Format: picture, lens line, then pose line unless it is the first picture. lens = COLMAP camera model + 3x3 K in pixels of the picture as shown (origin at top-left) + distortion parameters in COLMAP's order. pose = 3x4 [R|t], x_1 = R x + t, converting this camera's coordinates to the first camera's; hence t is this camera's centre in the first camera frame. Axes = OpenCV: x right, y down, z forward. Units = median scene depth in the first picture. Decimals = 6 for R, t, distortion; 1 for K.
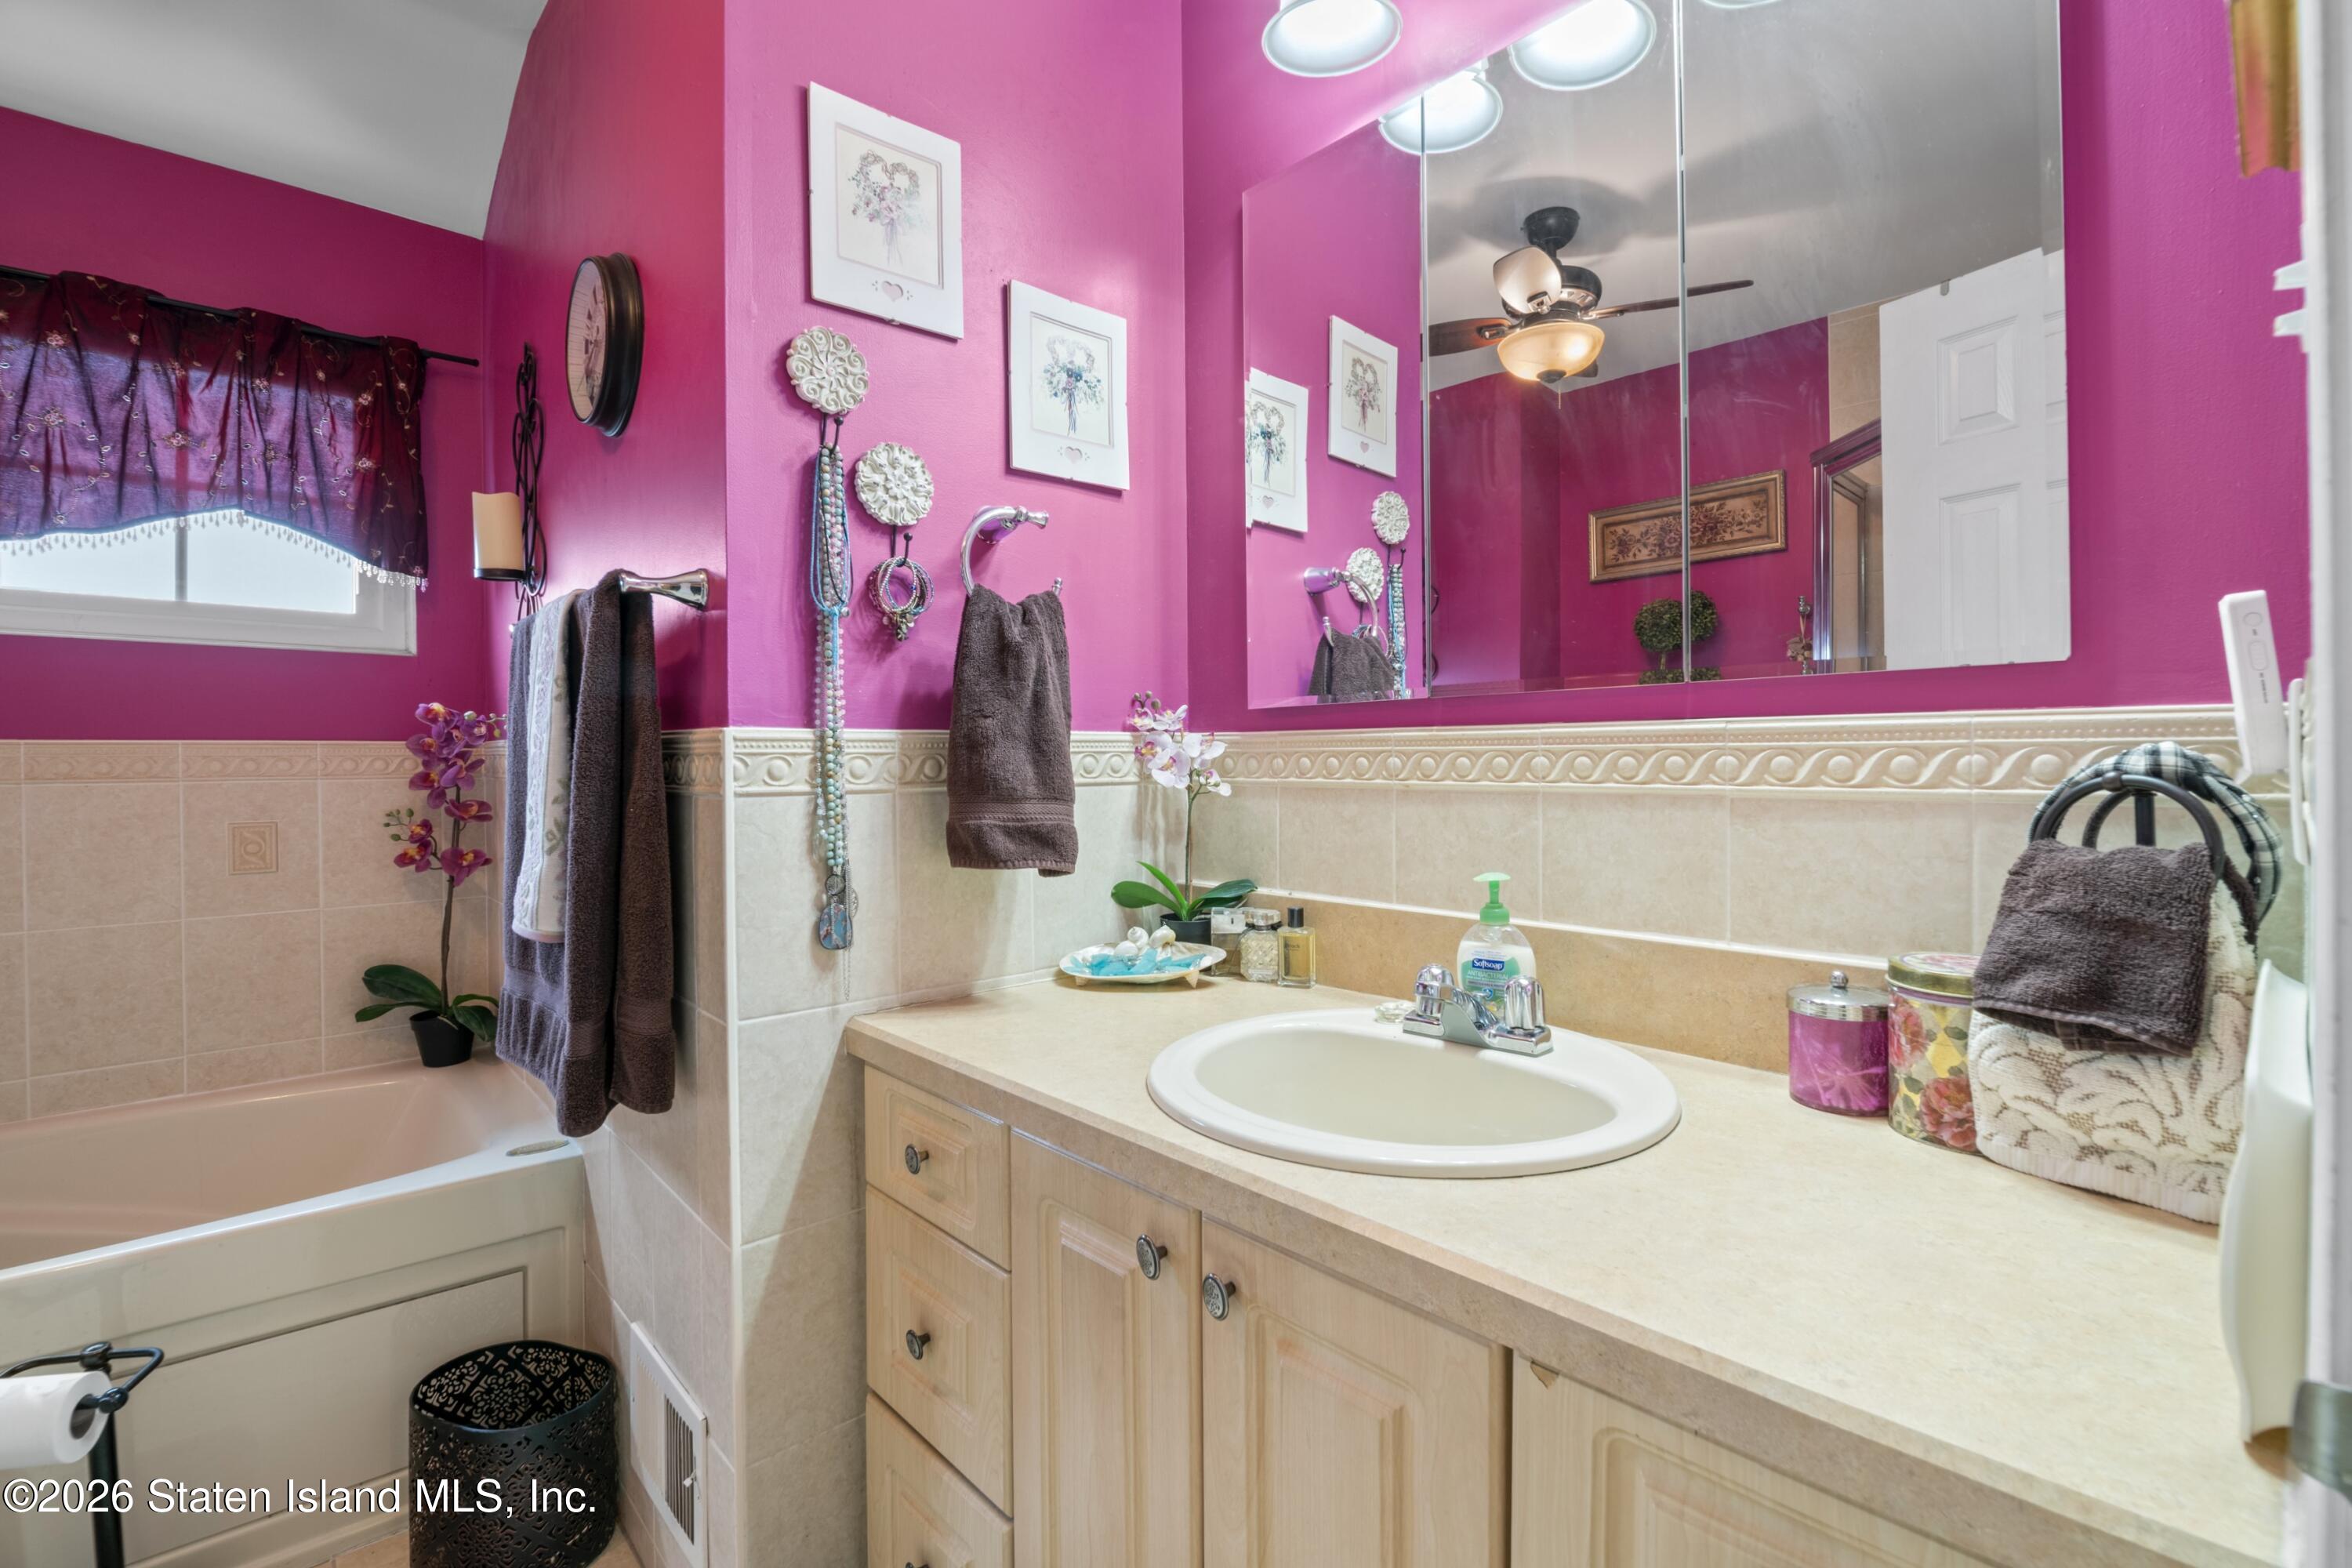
lens RADIAL K [[1053.7, 0, 1180.8], [0, 1053.7, 770.9], [0, 0, 1]] dist [-0.012428, -0.000557]
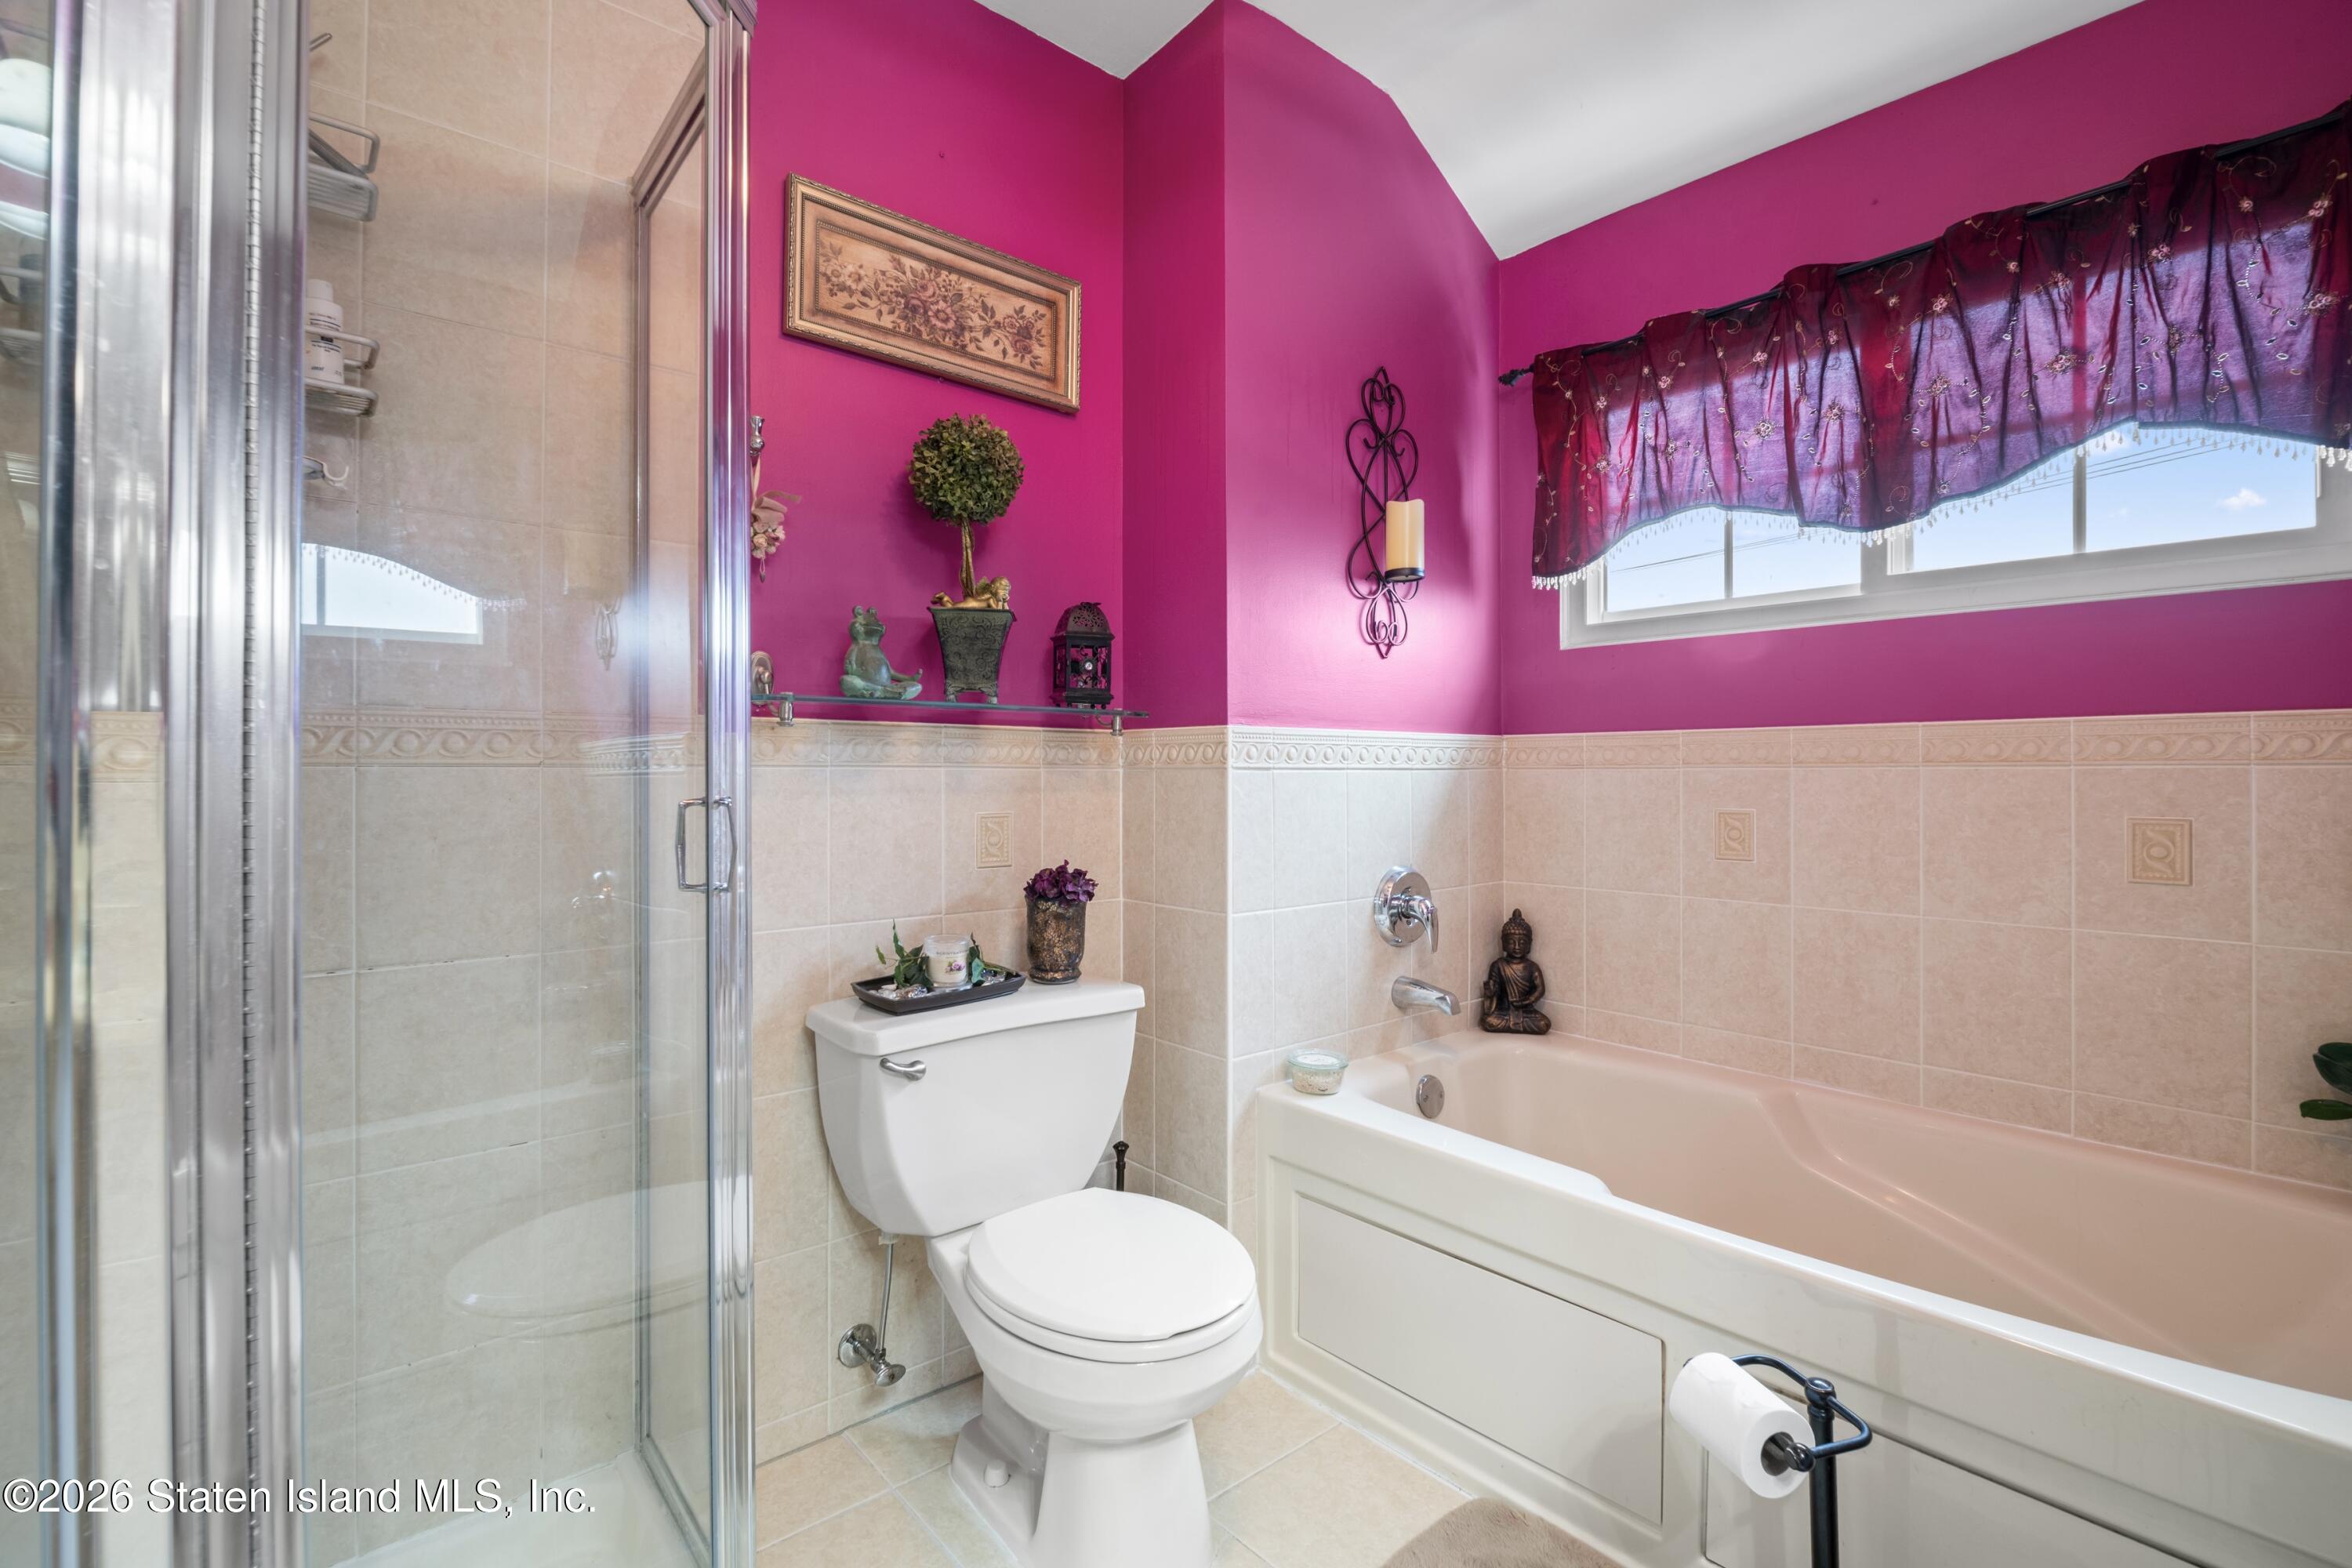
lens RADIAL K [[1053.7, 0, 1182.3], [0, 1053.7, 764.1], [0, 0, 1]] dist [-0.012428, -0.000557]
pose [[-0.031913, 0.000877, -0.999490, -0.087688], [-0.006268, 0.999980, 0.001077, 0.012426], [0.999471, 0.006299, -0.031906, 0.300883]]
